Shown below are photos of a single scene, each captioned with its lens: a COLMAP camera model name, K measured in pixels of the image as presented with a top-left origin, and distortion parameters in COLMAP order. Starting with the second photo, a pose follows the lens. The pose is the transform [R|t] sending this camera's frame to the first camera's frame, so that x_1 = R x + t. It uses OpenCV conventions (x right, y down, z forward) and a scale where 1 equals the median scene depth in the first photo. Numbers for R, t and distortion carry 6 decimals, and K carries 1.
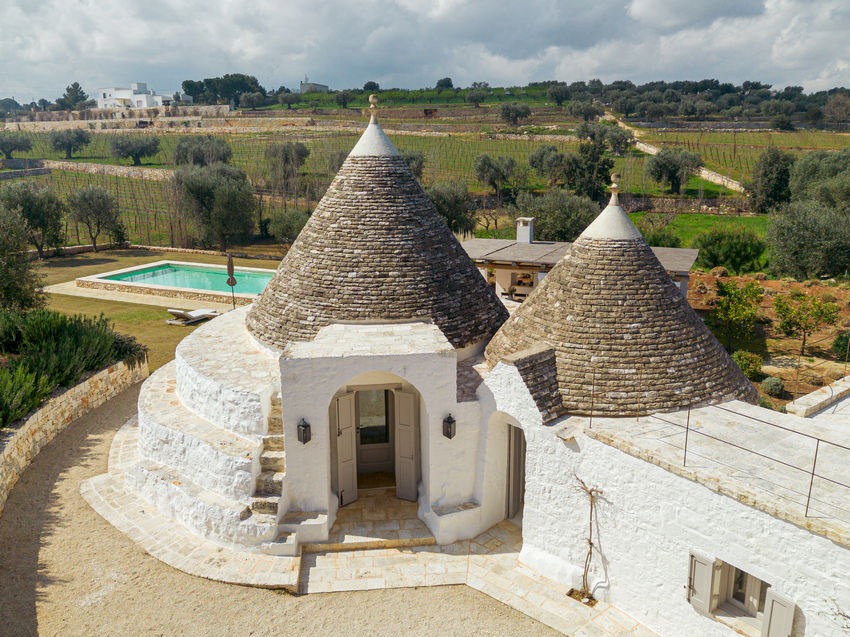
lens RADIAL K [[763.2, 0, 425.0], [0, 763.2, 318.5], [0, 0, 1]] dist [-0.007320, -0.005274]
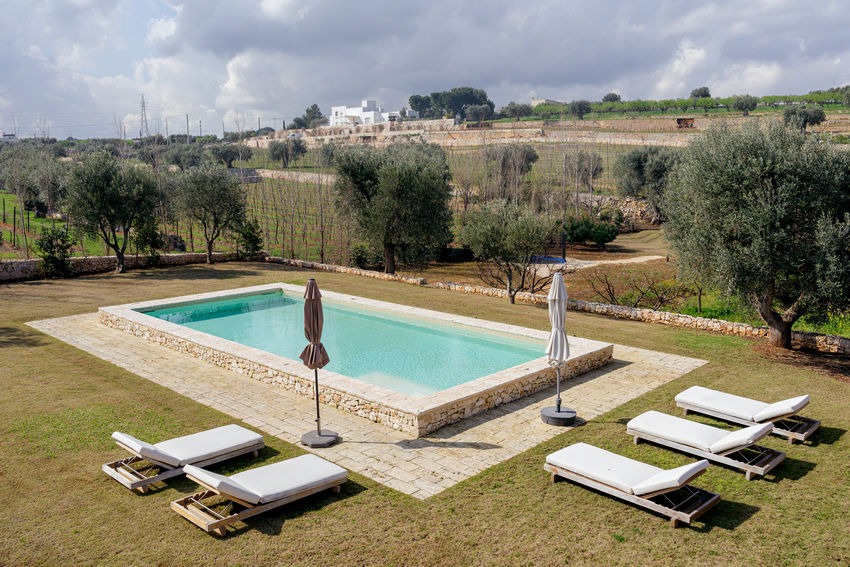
lens RADIAL K [[714.8, 0, 425.0], [0, 714.8, 283.5], [0, 0, 1]] dist [0.033898, -0.000131]
pose [[0.955989, 0.057761, -0.287659, -0.026172], [-0.080780, 0.994355, -0.068794, -0.015114], [0.282062, 0.089003, 0.955259, 0.165696]]
